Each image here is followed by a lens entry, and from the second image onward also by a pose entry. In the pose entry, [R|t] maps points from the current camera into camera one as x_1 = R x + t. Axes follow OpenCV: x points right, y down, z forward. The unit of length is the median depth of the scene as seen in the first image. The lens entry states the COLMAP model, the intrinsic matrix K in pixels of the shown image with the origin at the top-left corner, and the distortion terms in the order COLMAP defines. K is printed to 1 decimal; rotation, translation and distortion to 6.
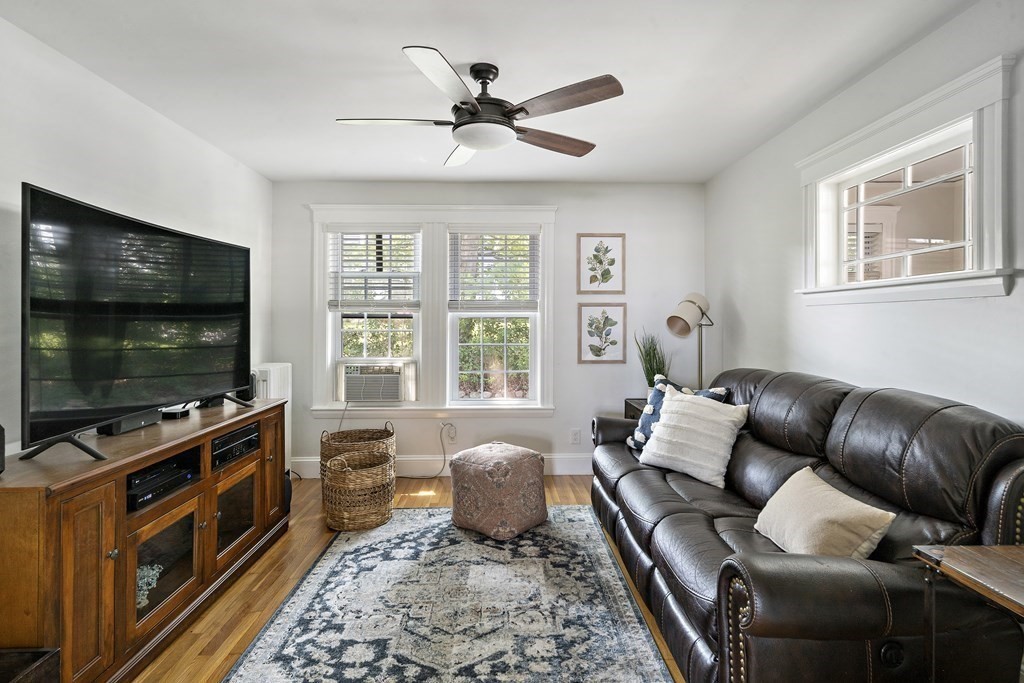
lens RADIAL K [[515.3, 0, 515.8], [0, 515.3, 318.0], [0, 0, 1]] dist [0.001320, -0.000150]
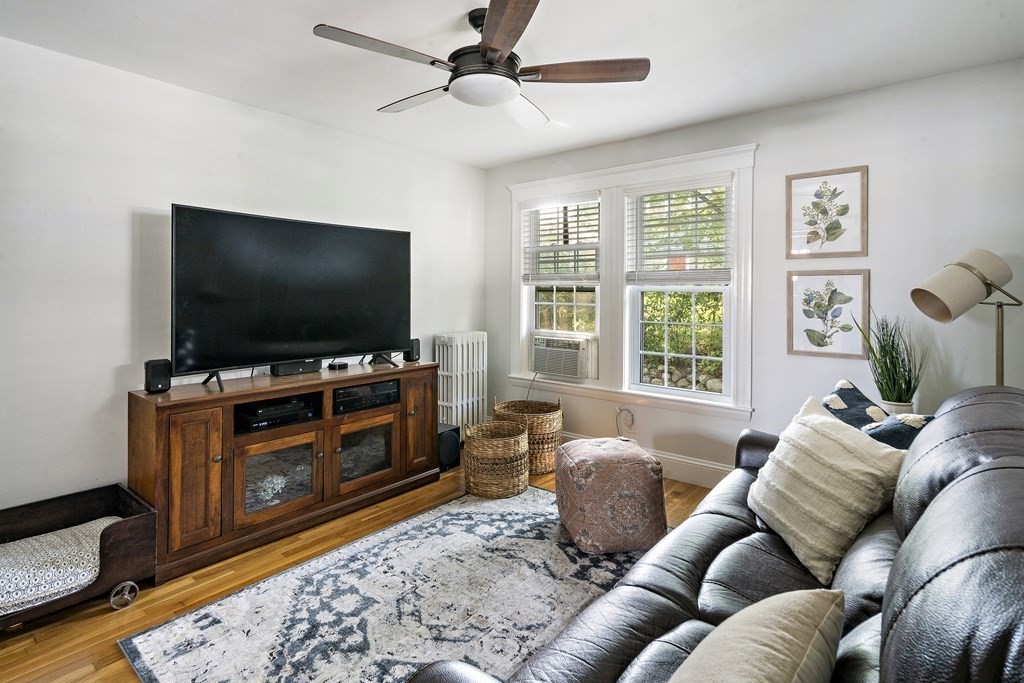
lens RADIAL K [[515.3, 0, 516.0], [0, 515.3, 289.9], [0, 0, 1]] dist [0.001320, -0.000150]
pose [[0.749572, -0.000335, -0.661923, 0.443692], [-0.000610, 0.999999, -0.001197, -0.002104], [0.661923, 0.001301, 0.749571, 0.278628]]
